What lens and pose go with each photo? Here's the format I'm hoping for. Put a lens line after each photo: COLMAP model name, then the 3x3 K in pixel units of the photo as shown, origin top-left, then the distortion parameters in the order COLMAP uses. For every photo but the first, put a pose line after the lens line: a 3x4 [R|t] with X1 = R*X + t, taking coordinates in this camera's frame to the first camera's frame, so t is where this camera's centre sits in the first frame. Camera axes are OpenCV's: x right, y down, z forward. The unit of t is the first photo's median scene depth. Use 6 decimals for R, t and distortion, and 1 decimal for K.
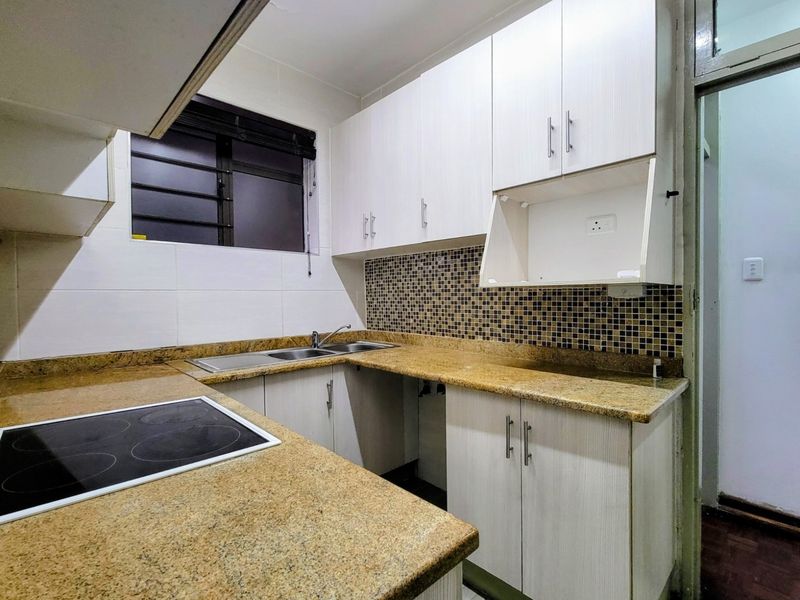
lens RADIAL K [[381.9, 0, 403.6], [0, 381.9, 298.2], [0, 0, 1]] dist [0.001980, -0.000175]
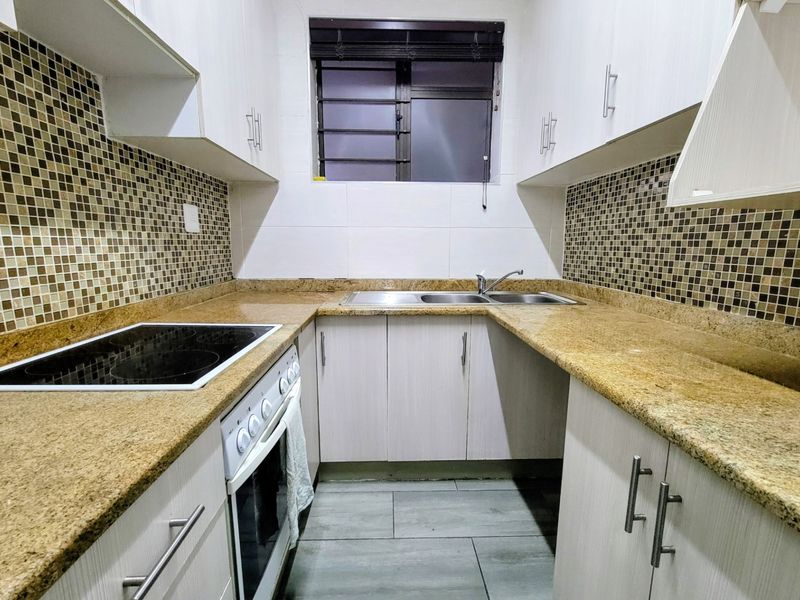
lens RADIAL K [[372.6, 0, 402.5], [0, 372.6, 301.2], [0, 0, 1]] dist [-0.001624, -0.000192]
pose [[0.747617, 0.115866, -0.653944, 0.200339], [-0.017760, 0.987799, 0.154715, 0.018476], [0.663892, -0.104054, 0.740554, 0.264021]]
